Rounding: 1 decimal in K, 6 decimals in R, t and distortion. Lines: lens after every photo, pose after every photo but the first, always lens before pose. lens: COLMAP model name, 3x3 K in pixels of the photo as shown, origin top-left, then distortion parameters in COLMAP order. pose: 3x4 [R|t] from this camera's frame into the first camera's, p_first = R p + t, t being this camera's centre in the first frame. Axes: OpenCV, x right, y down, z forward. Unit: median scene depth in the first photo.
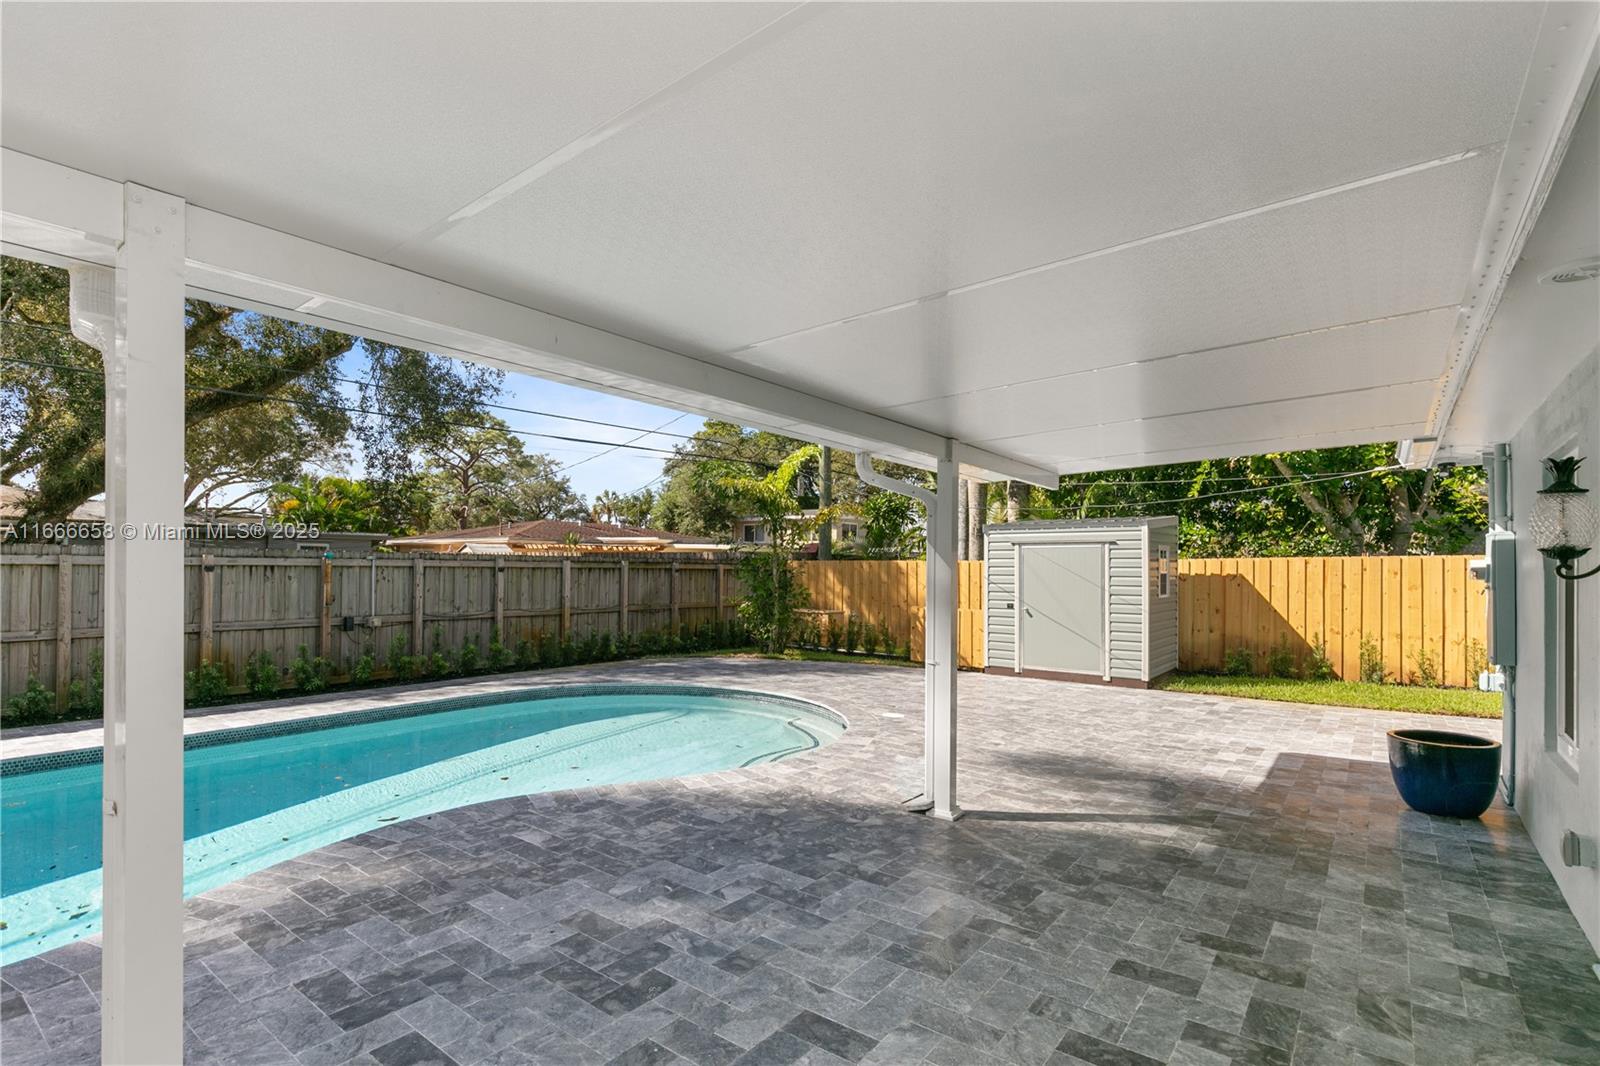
lens RADIAL K [[747.4, 0, 809.3], [0, 747.4, 567.7], [0, 0, 1]] dist [-0.000089, -0.000008]
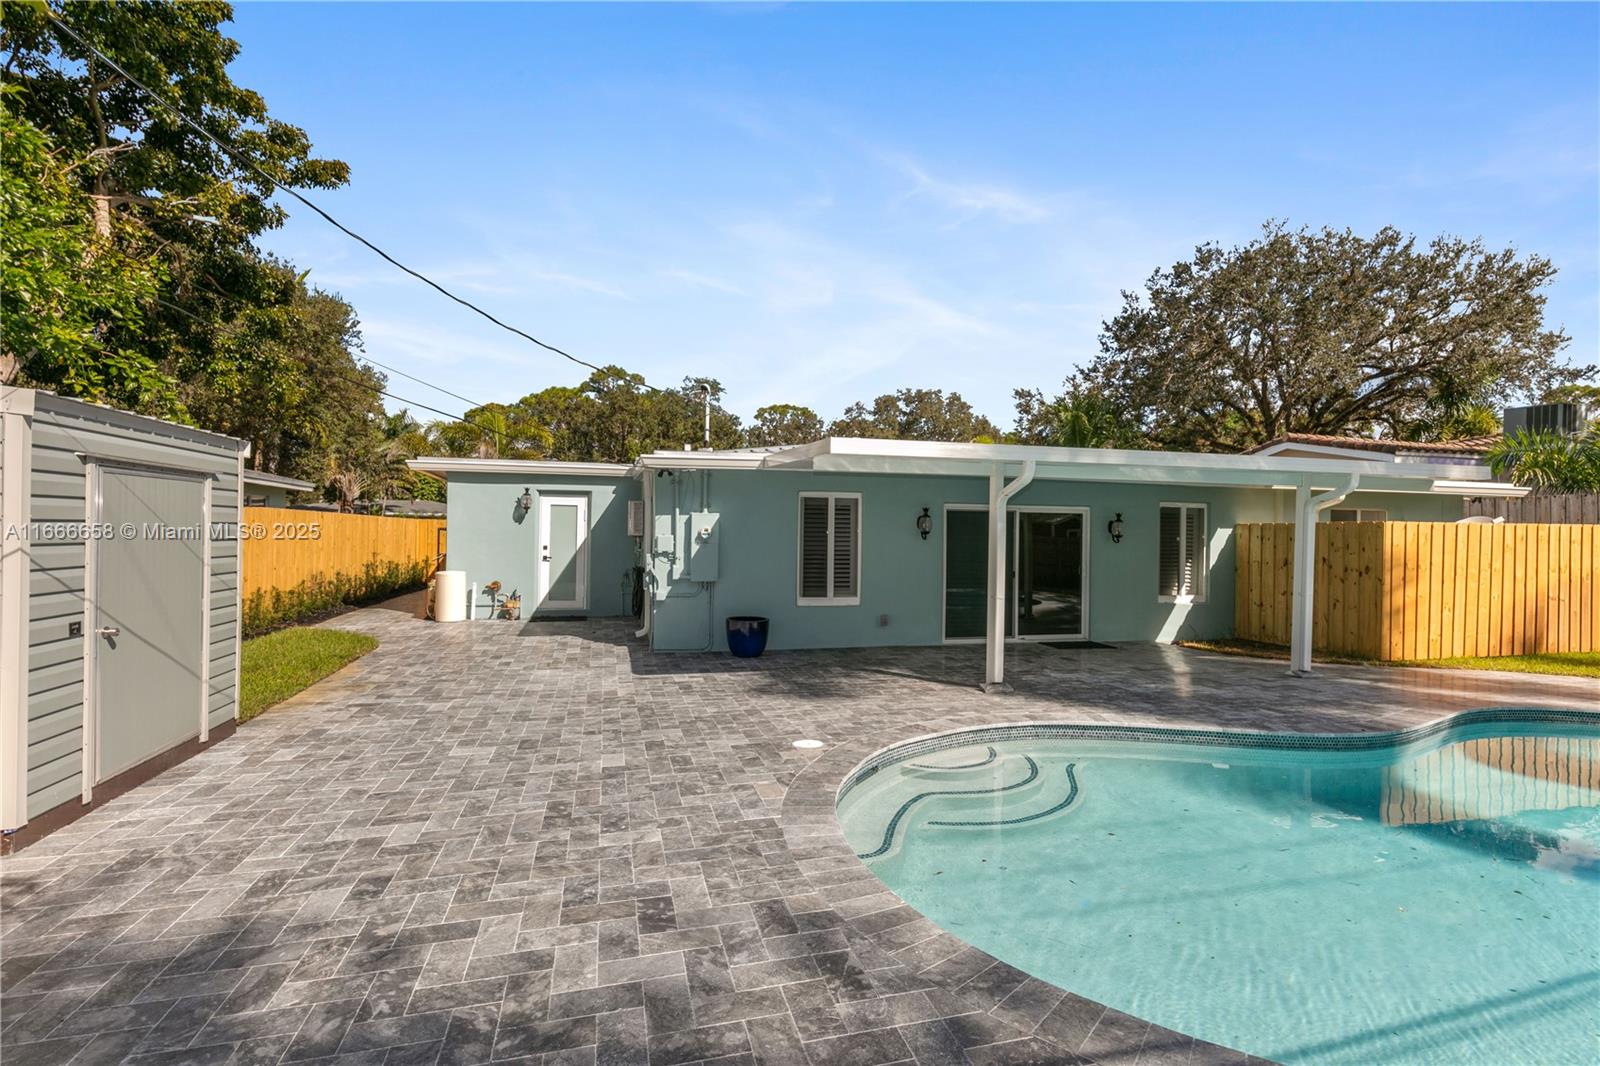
lens RADIAL K [[784.6, 0, 800.1], [0, 784.6, 525.2], [0, 0, 1]] dist [0.000258, -0.001263]
pose [[-0.797463, -0.011216, 0.603264, -0.372478], [-0.018545, 0.999810, -0.005926, -0.001920], [-0.603083, -0.015914, -0.797519, 1.854137]]
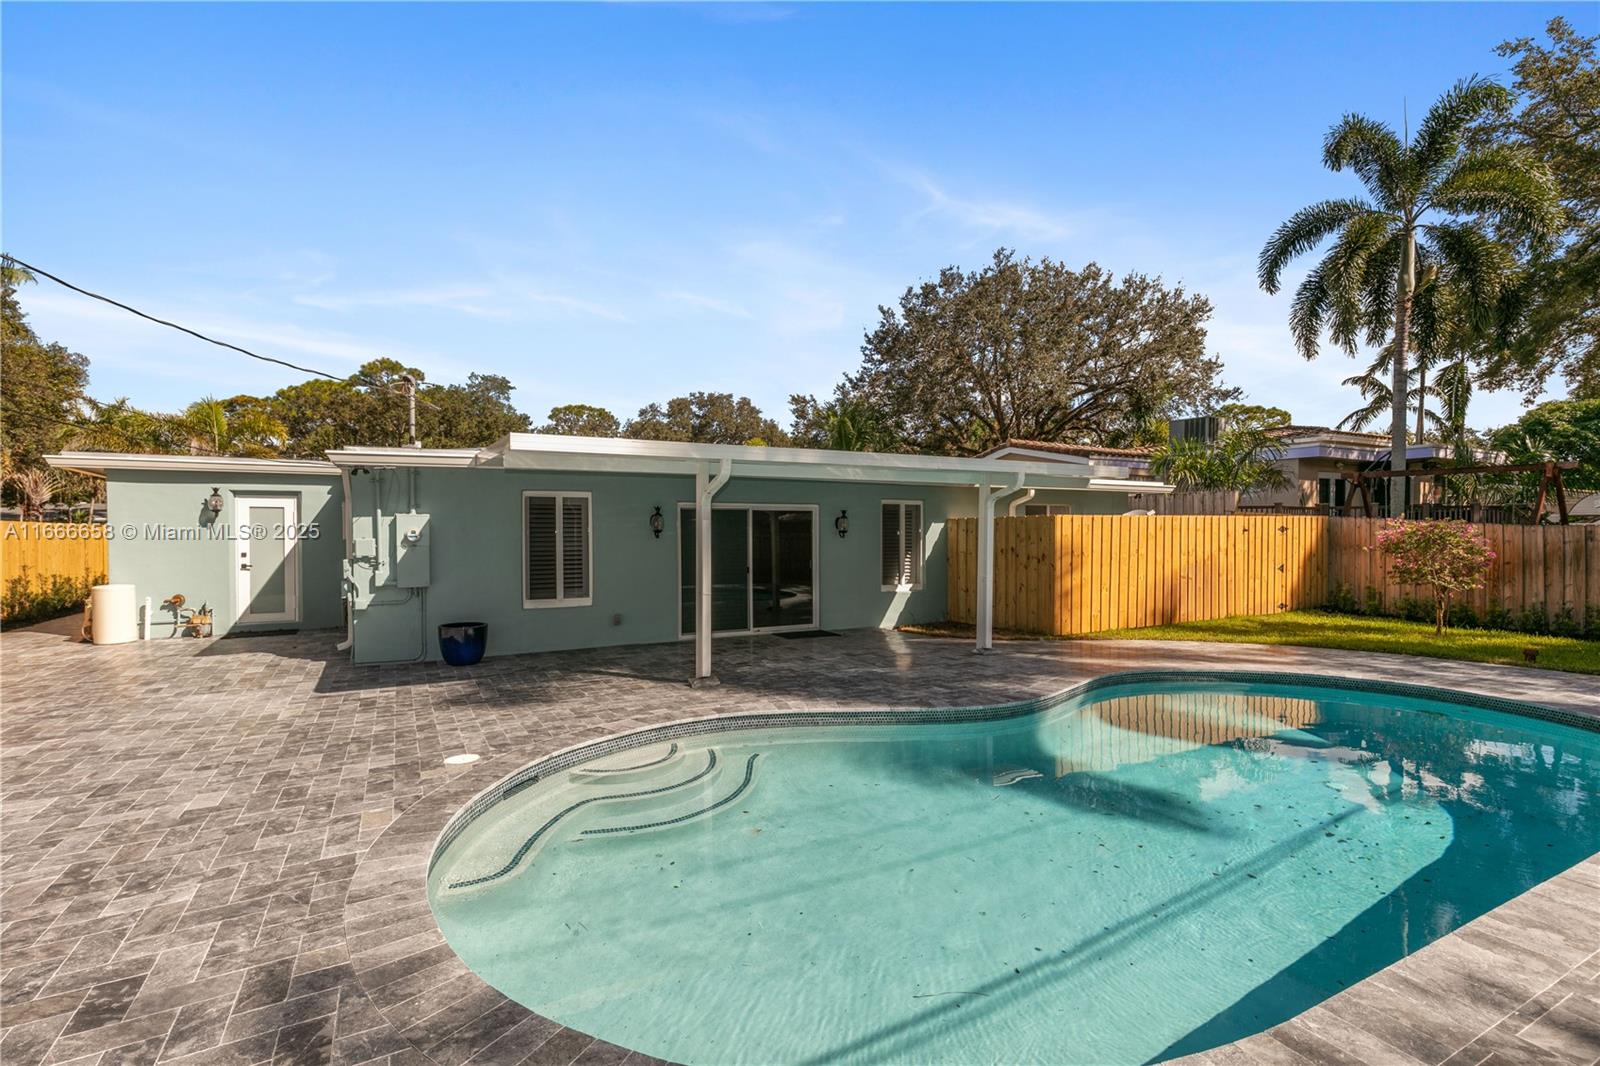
lens RADIAL K [[748.3, 0, 800.7], [0, 748.3, 542.0], [0, 0, 1]] dist [0.010484, -0.001288]
pose [[-0.920013, -0.008010, 0.391805, -0.478413], [-0.002412, 0.999888, 0.014779, -0.002085], [-0.391879, 0.012652, -0.919930, 1.731959]]
